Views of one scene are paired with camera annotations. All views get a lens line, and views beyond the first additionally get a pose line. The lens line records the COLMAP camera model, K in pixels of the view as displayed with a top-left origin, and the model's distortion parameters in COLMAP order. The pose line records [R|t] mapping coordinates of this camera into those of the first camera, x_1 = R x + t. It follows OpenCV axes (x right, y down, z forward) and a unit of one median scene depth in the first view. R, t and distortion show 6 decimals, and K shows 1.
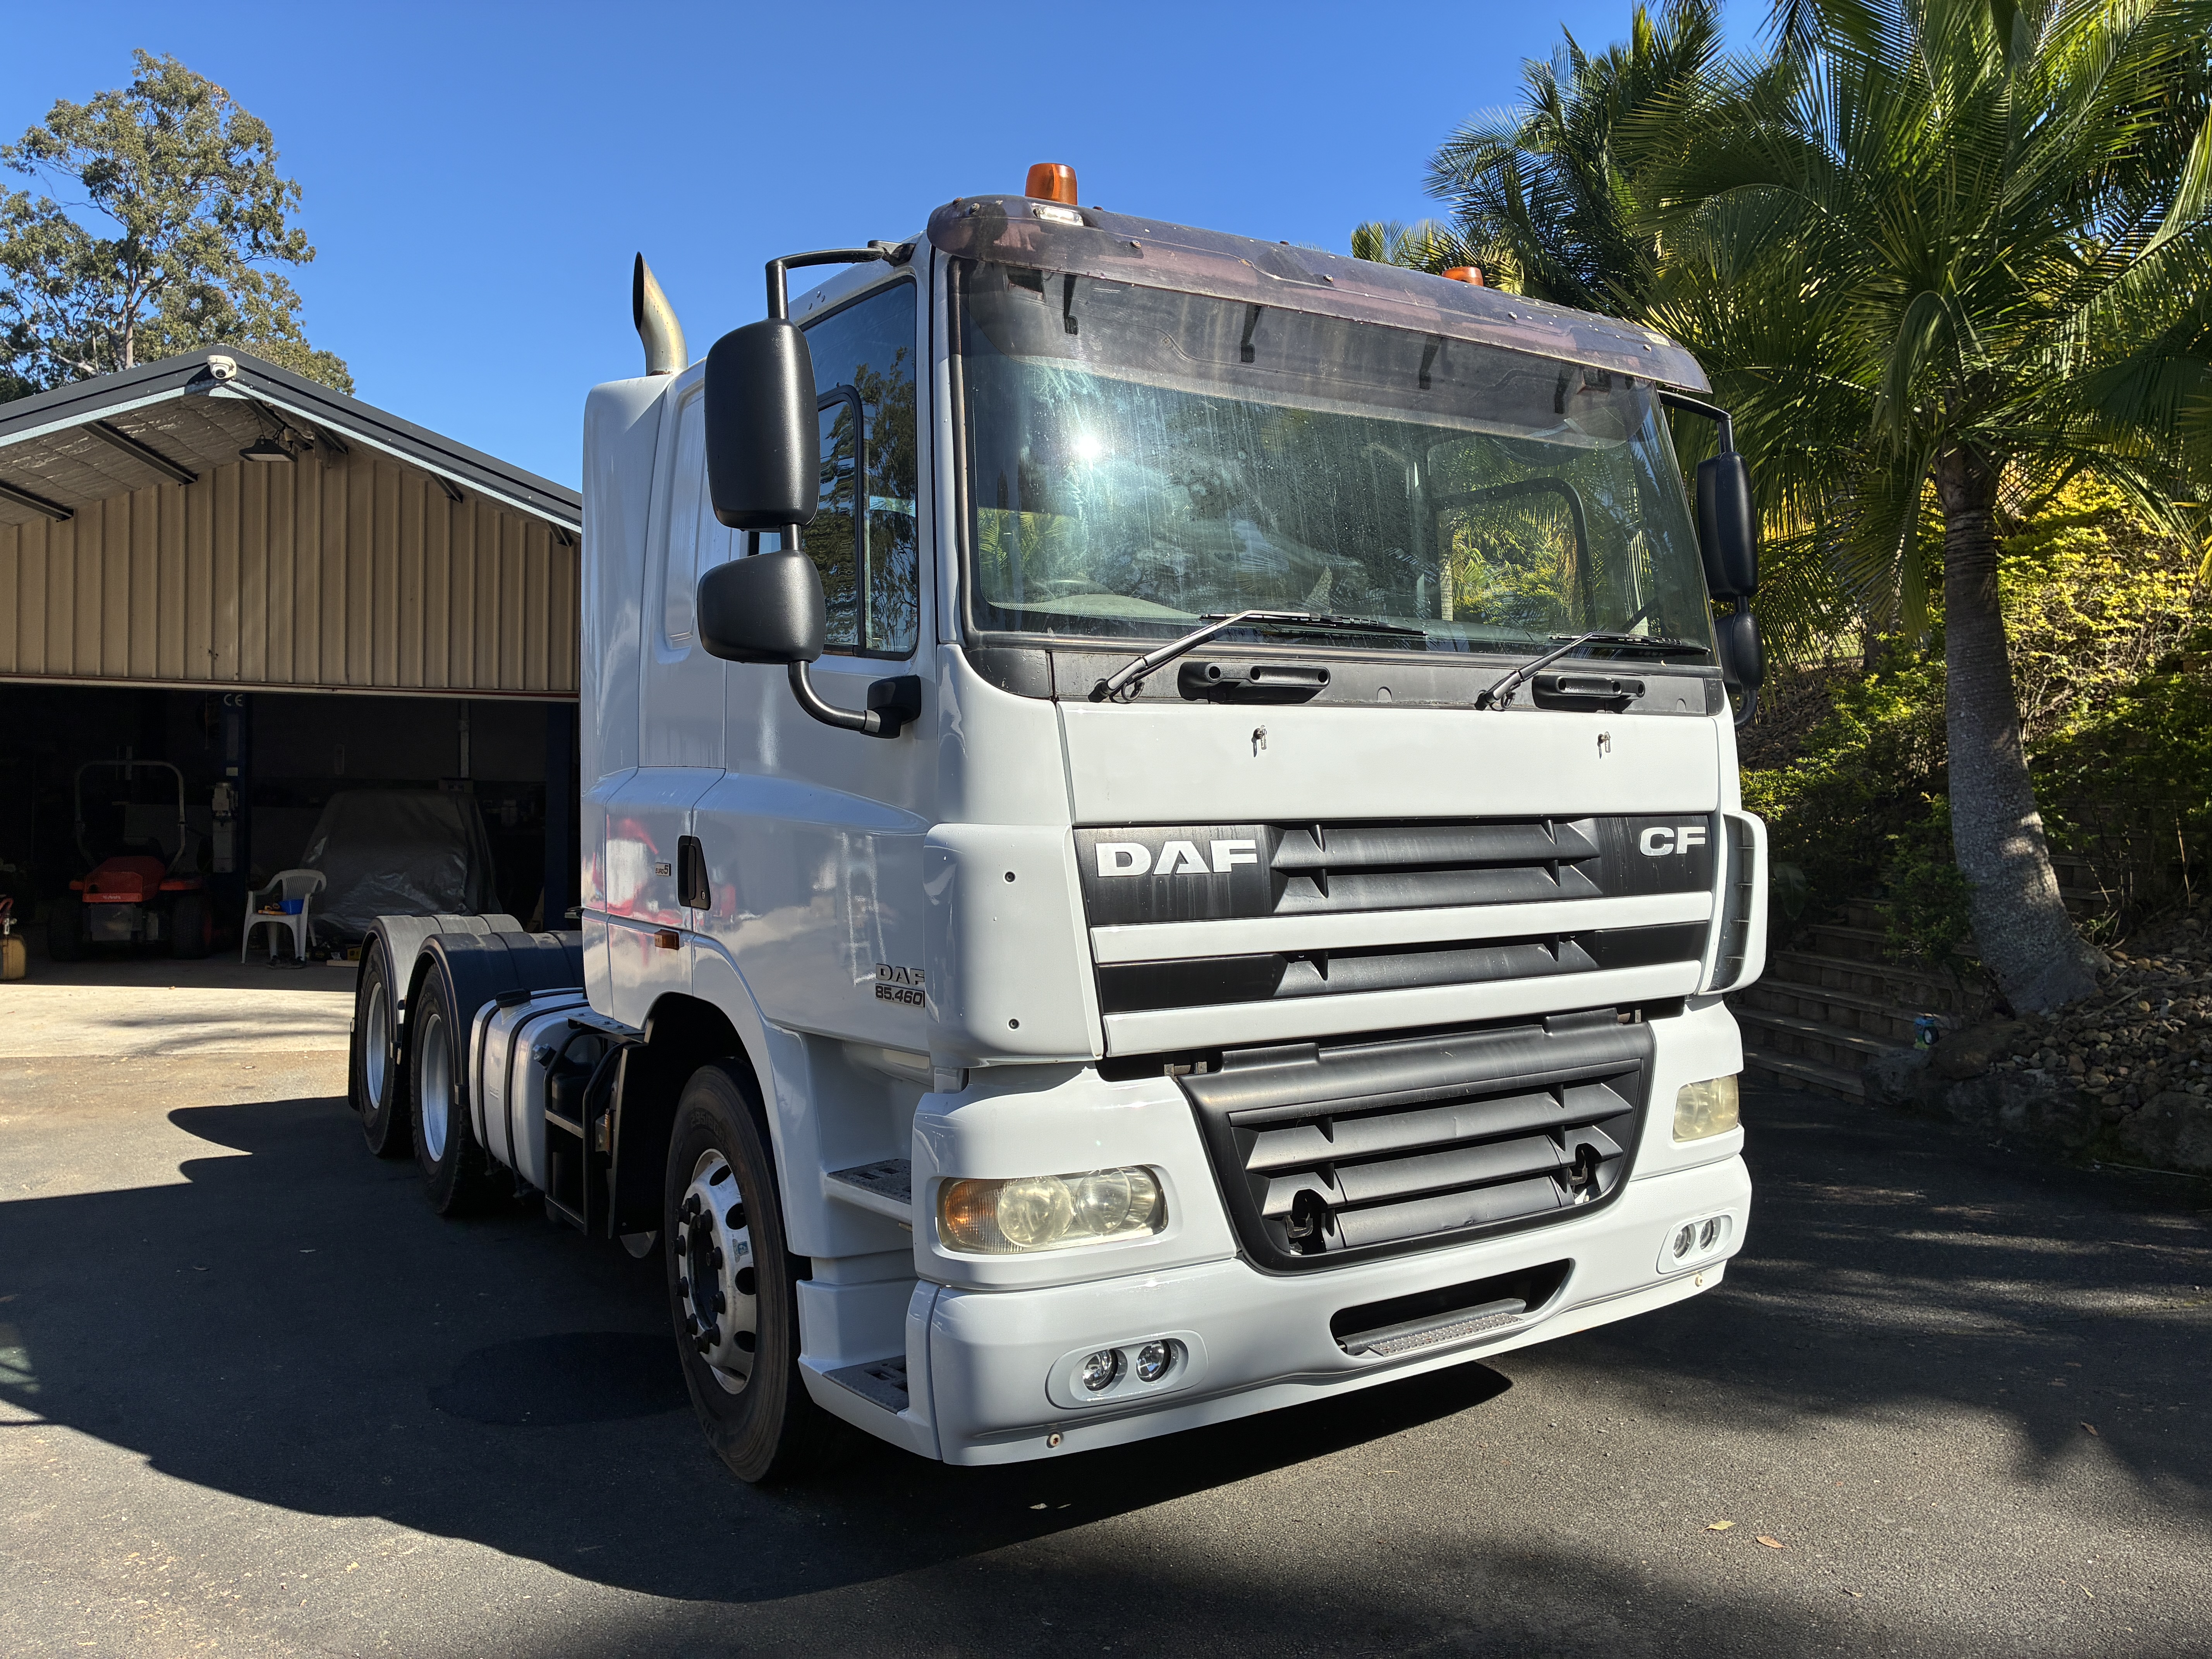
lens RADIAL K [[1671.7, 0, 1099.1], [0, 1671.7, 812.6], [0, 0, 1]] dist [0.046091, -0.066453]
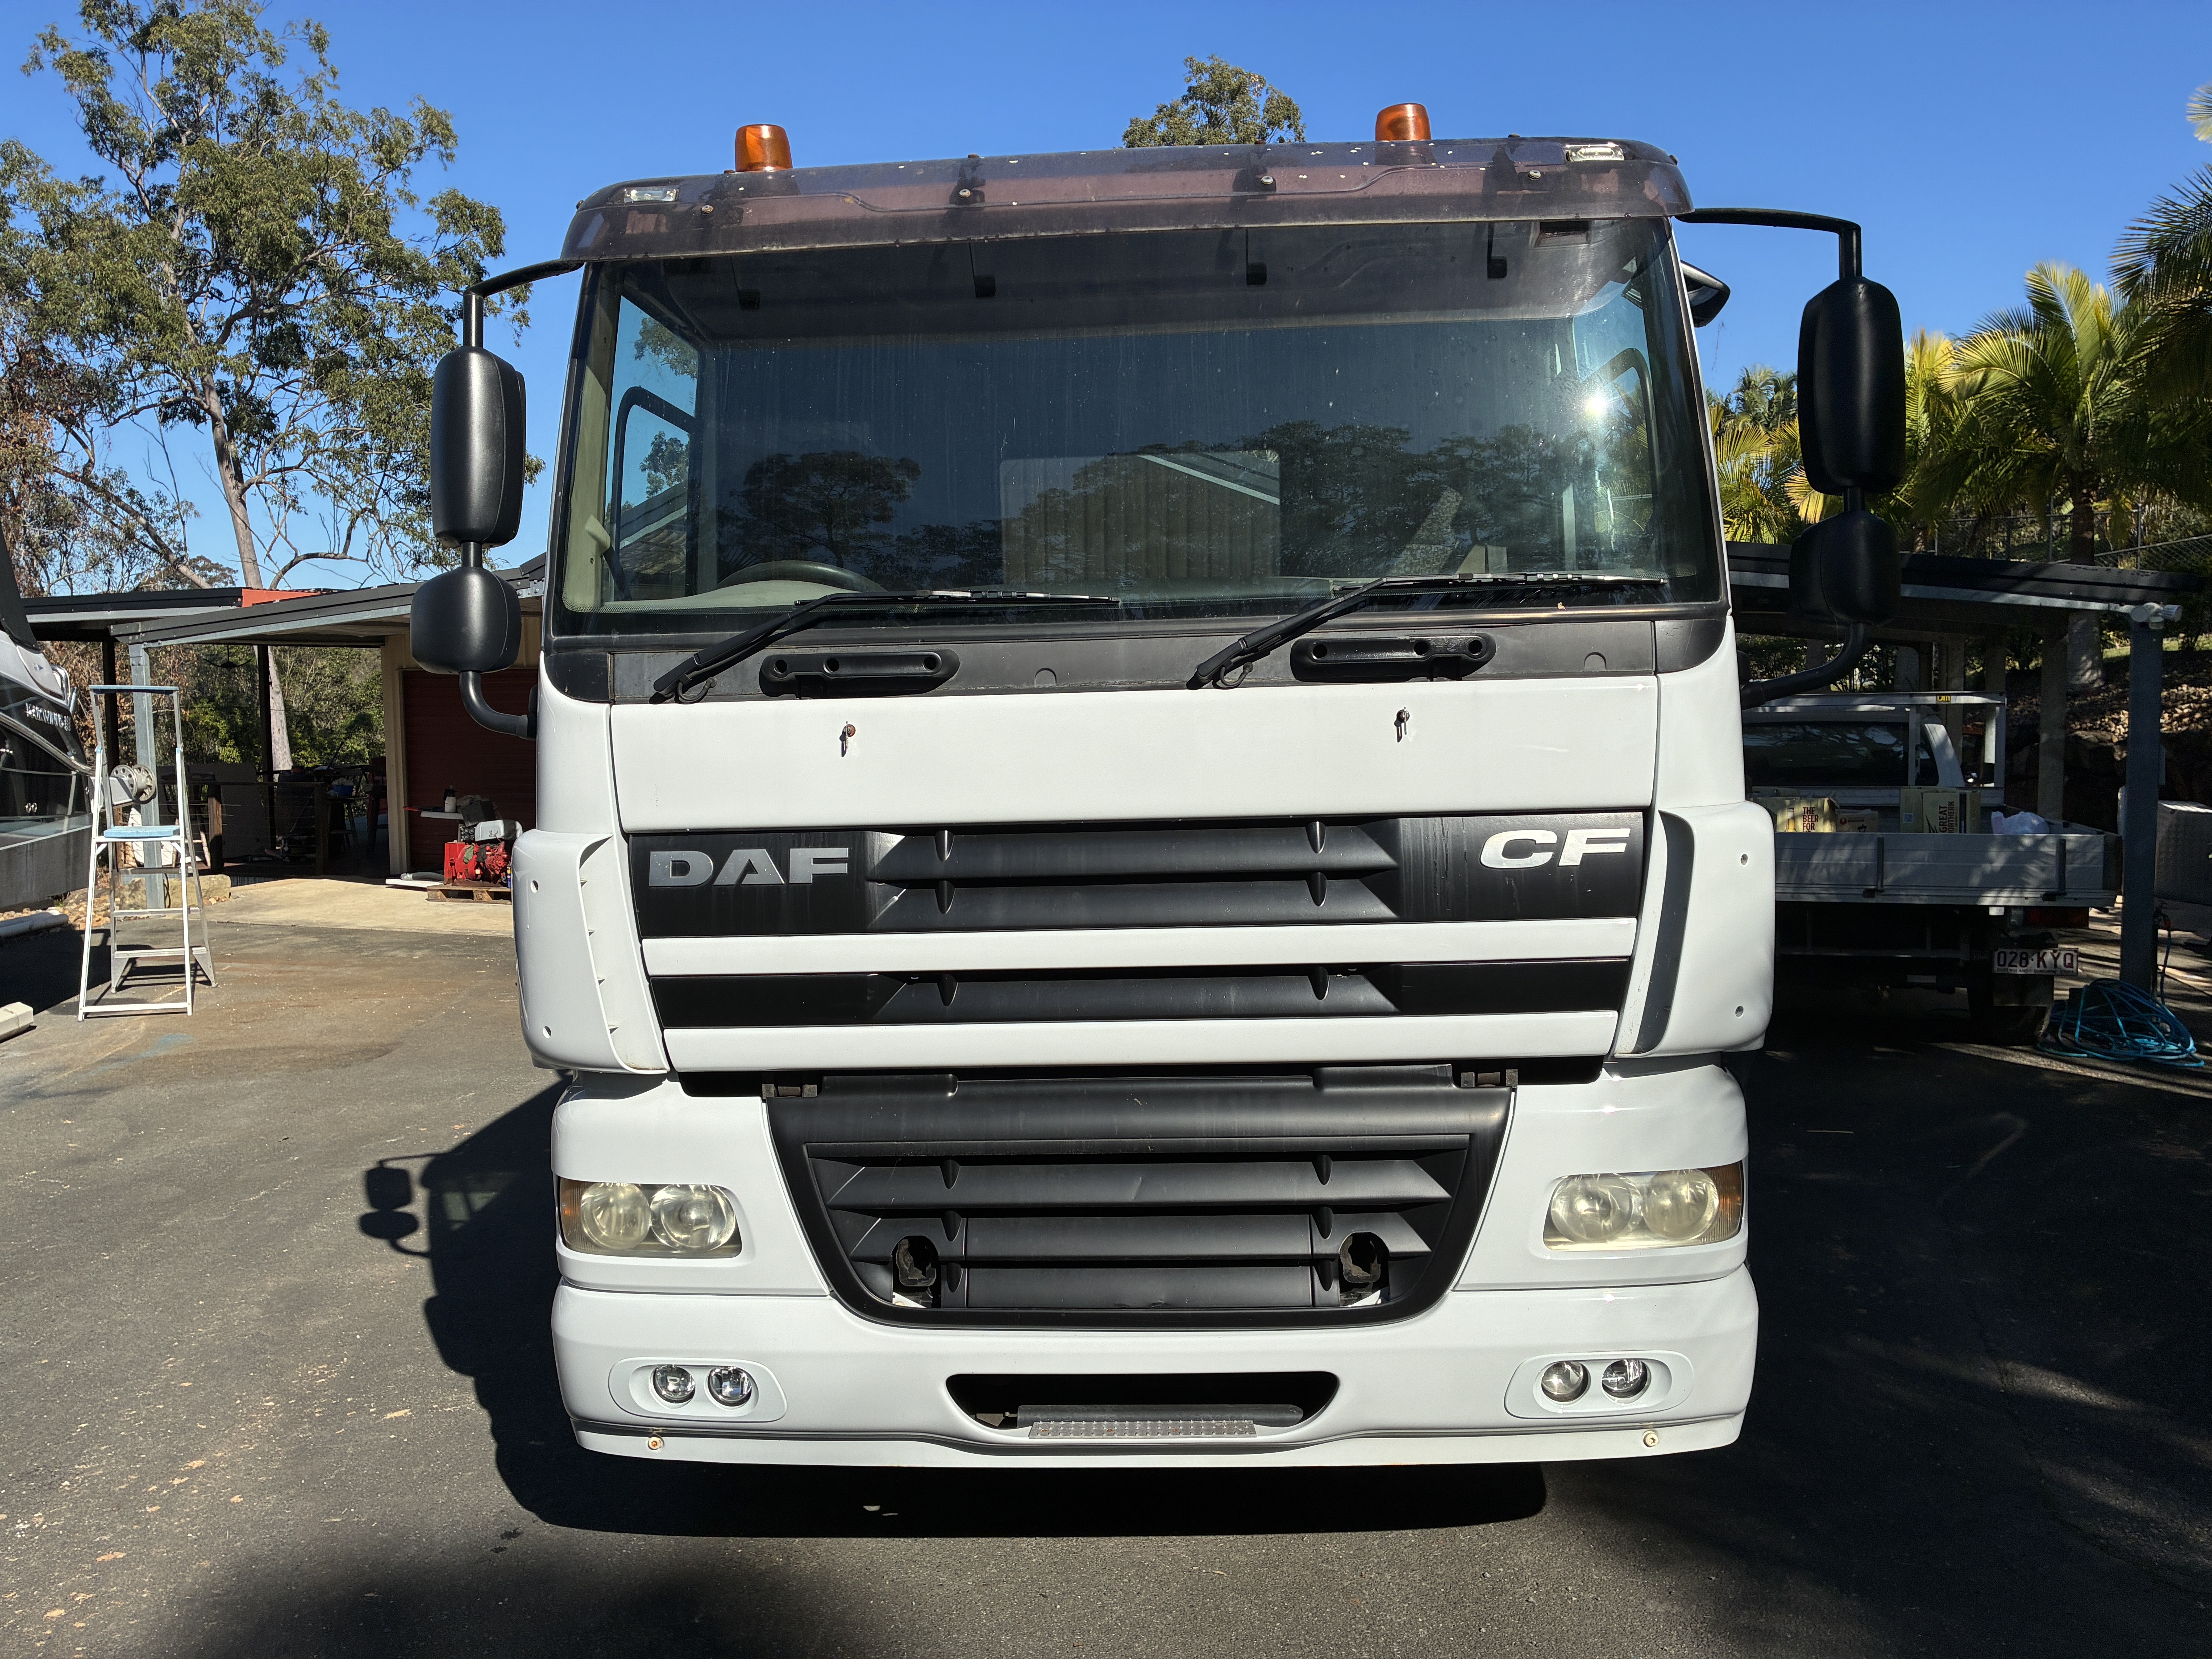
lens RADIAL K [[1668.4, 0, 1097.4], [0, 1668.4, 824.6], [0, 0, 1]] dist [0.057710, -0.085987]
pose [[0.815470, 0.020312, -0.578443, 0.604796], [0.013412, 0.998453, 0.053969, -0.036196], [0.578644, -0.051768, 0.813935, 0.283178]]
